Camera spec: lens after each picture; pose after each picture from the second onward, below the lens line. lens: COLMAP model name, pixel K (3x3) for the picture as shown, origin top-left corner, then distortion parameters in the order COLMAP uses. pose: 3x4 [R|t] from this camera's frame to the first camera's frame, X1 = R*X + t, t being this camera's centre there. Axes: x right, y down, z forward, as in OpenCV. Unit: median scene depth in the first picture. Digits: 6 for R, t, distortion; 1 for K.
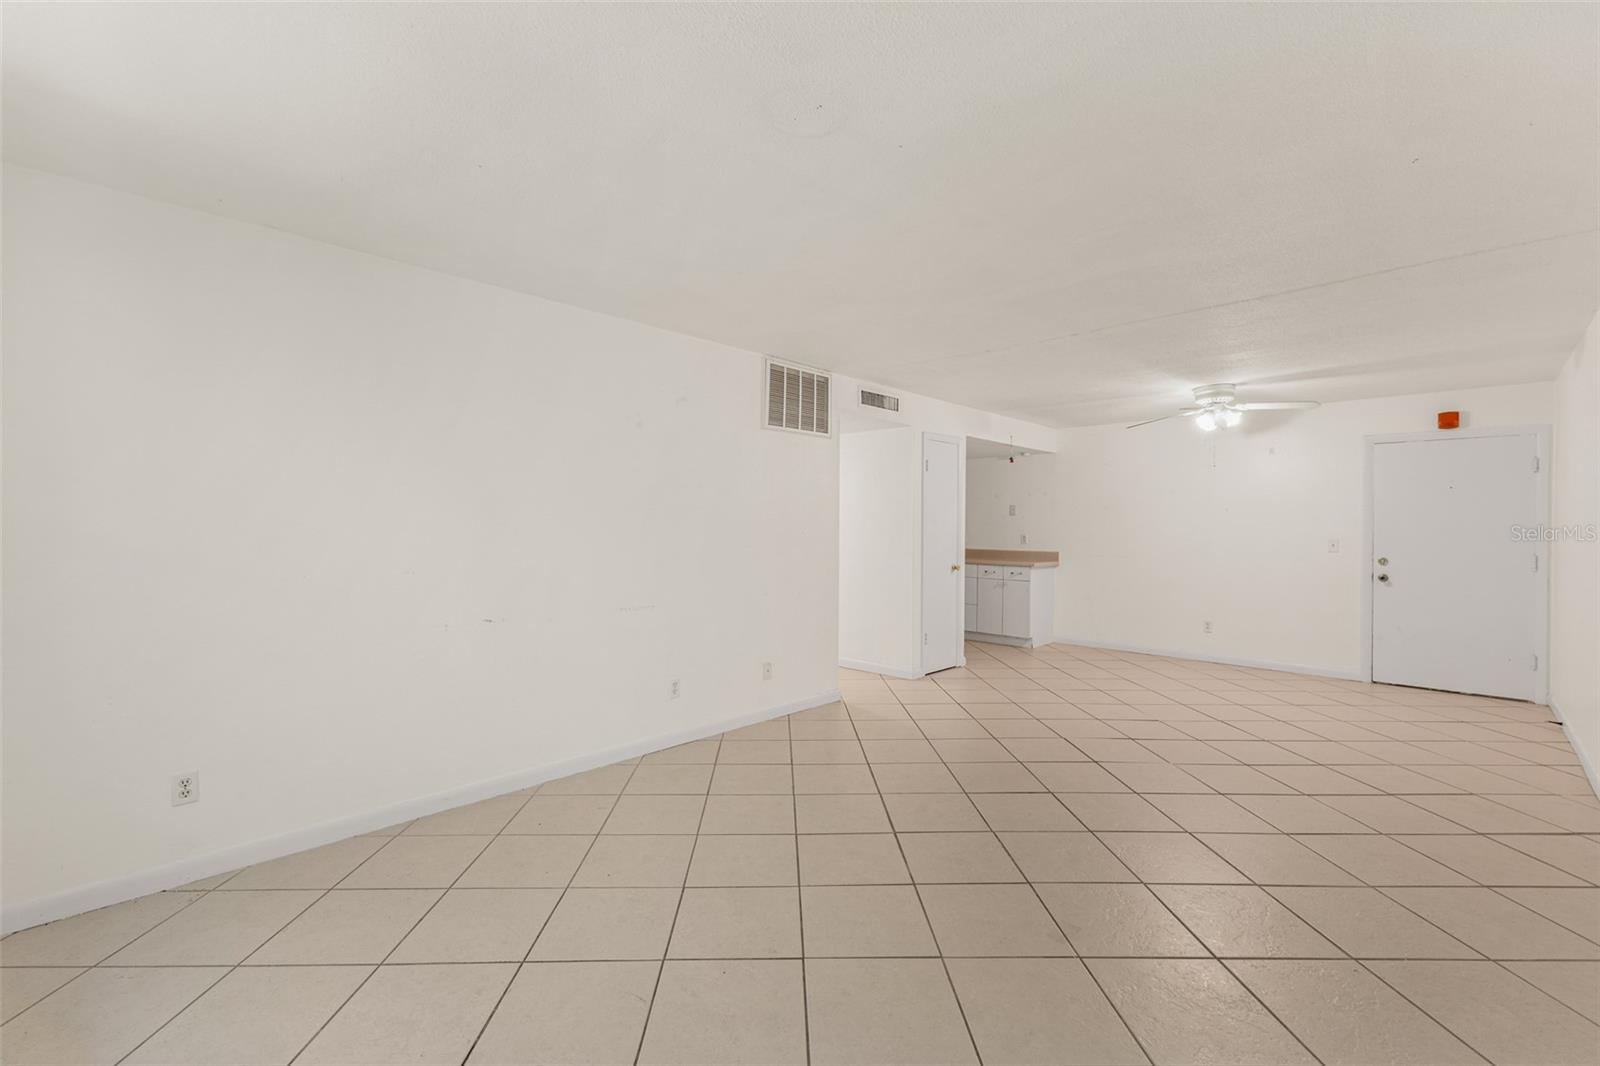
lens RADIAL K [[685.8, 0, 791.0], [0, 685.8, 526.0], [0, 0, 1]] dist [0.005169, 0.000236]
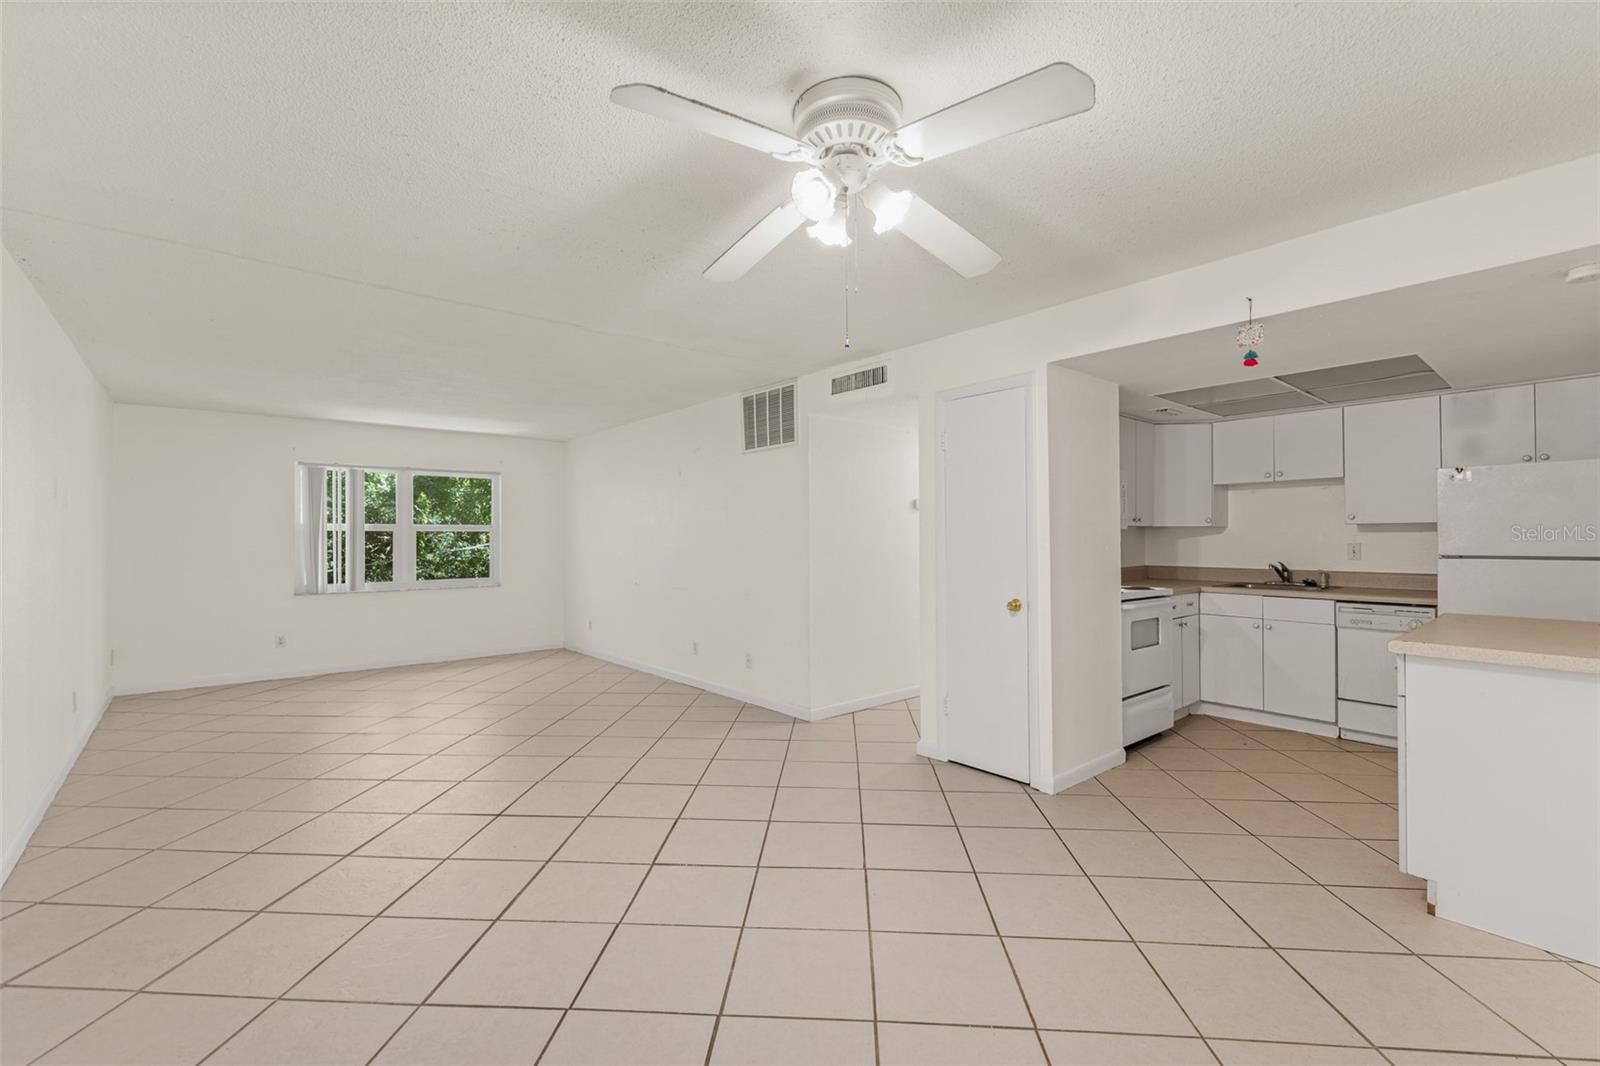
lens RADIAL K [[685.8, 0, 795.8], [0, 685.8, 532.5], [0, 0, 1]] dist [0.005169, 0.000236]
pose [[-0.093395, -0.018075, -0.995465, 1.096092], [0.000324, 0.999835, -0.018185, 0.015276], [0.995629, -0.002021, -0.093373, 1.162381]]
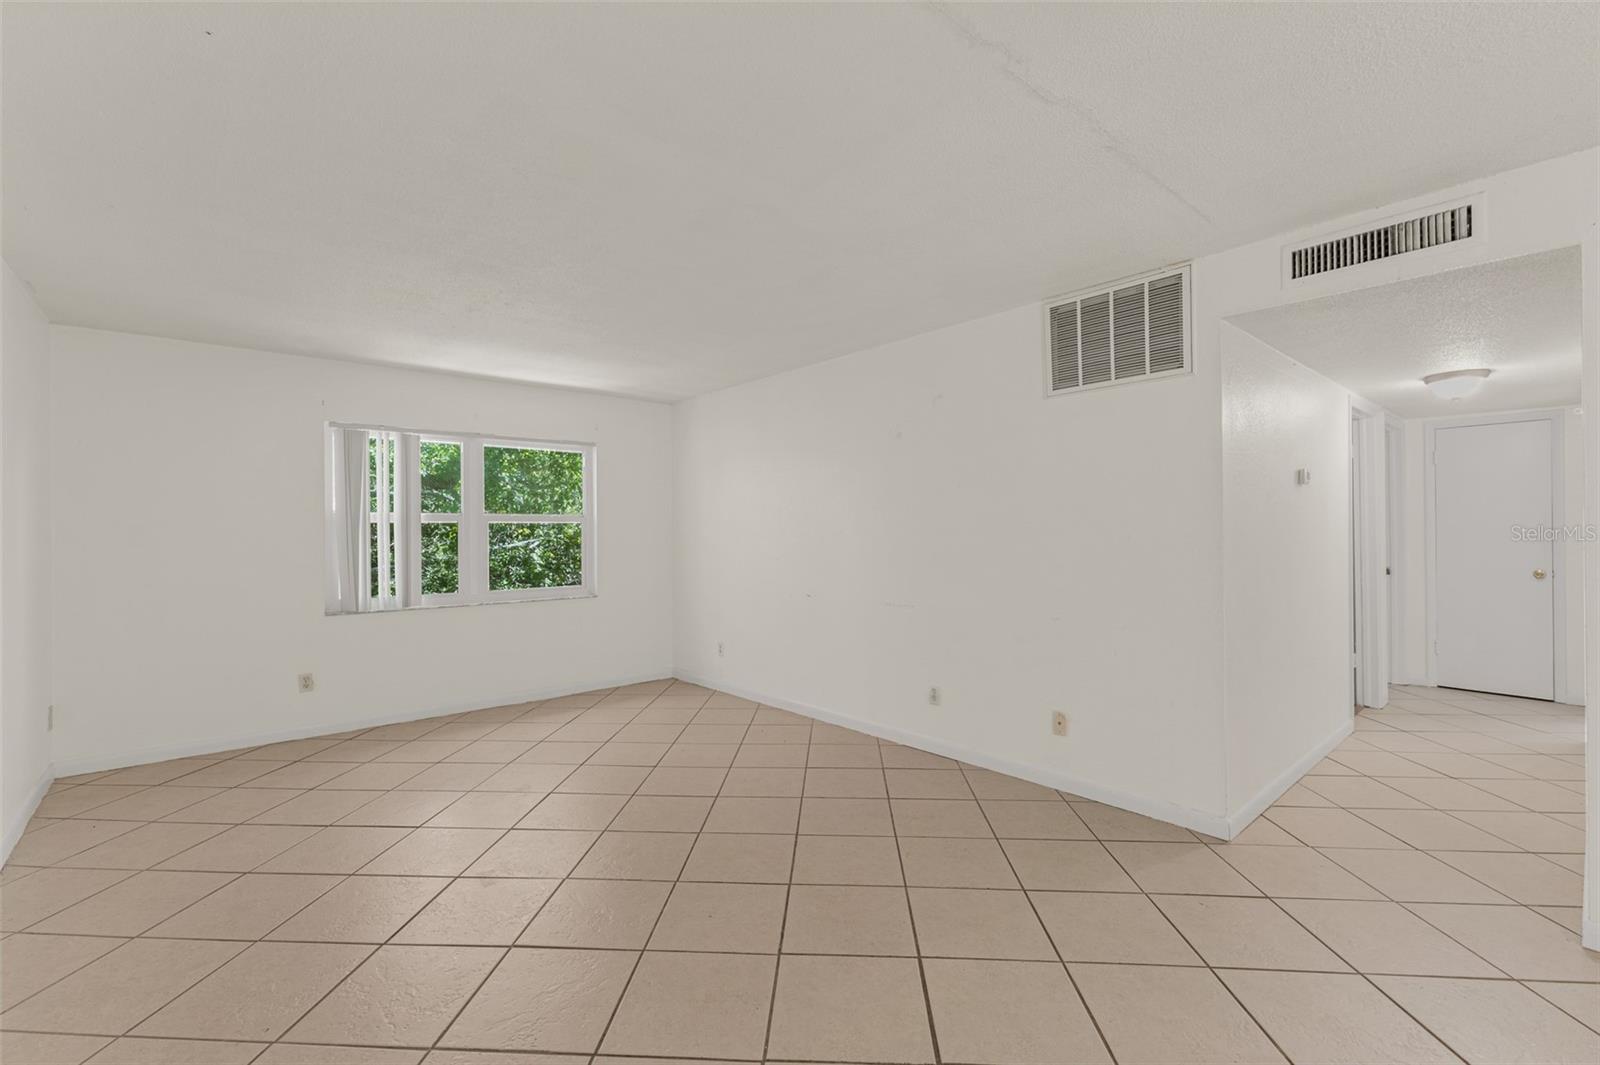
lens RADIAL K [[685.8, 0, 794.2], [0, 685.8, 529.3], [0, 0, 1]] dist [0.005169, 0.000236]
pose [[-0.085001, -0.013849, -0.996285, 0.710141], [0.003726, 0.999892, -0.014217, 0.012226], [0.996374, -0.004920, -0.084940, 0.760738]]
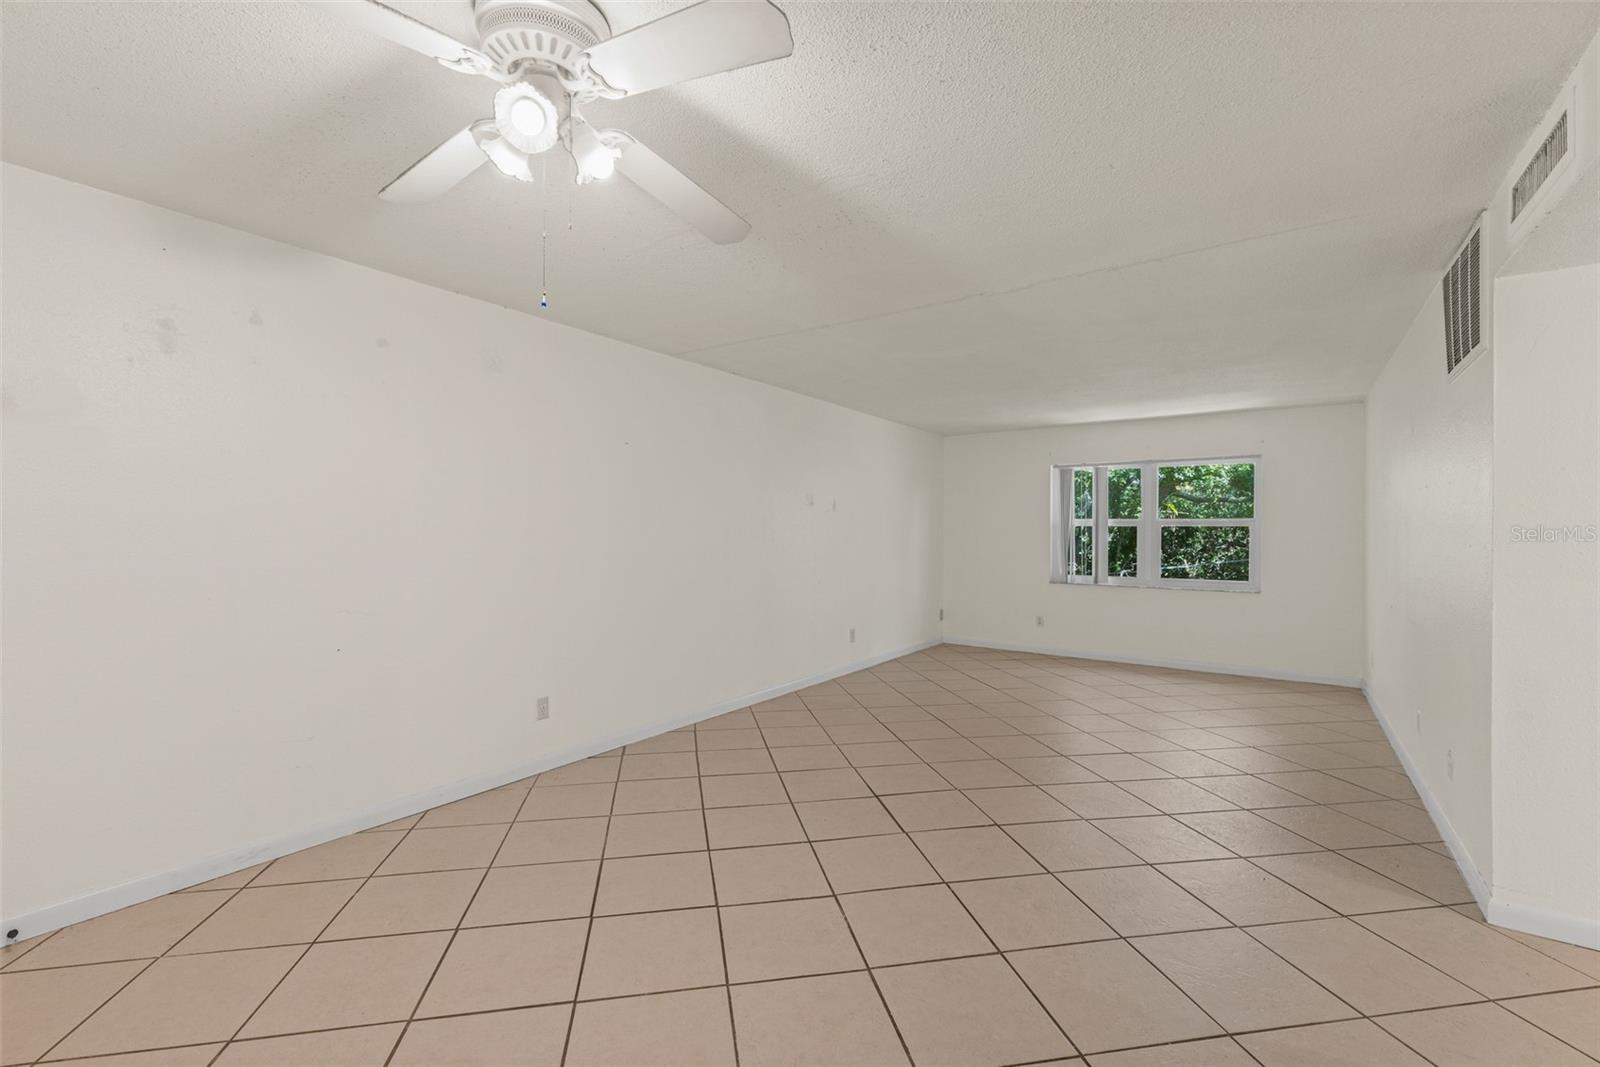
lens RADIAL K [[685.8, 0, 791.7], [0, 685.8, 535.4], [0, 0, 1]] dist [0.005169, 0.000236]
pose [[-0.987312, -0.017138, -0.157867, 0.648378], [-0.018411, 0.999809, 0.006608, 0.007682], [0.157724, 0.009431, -0.987438, 1.489394]]
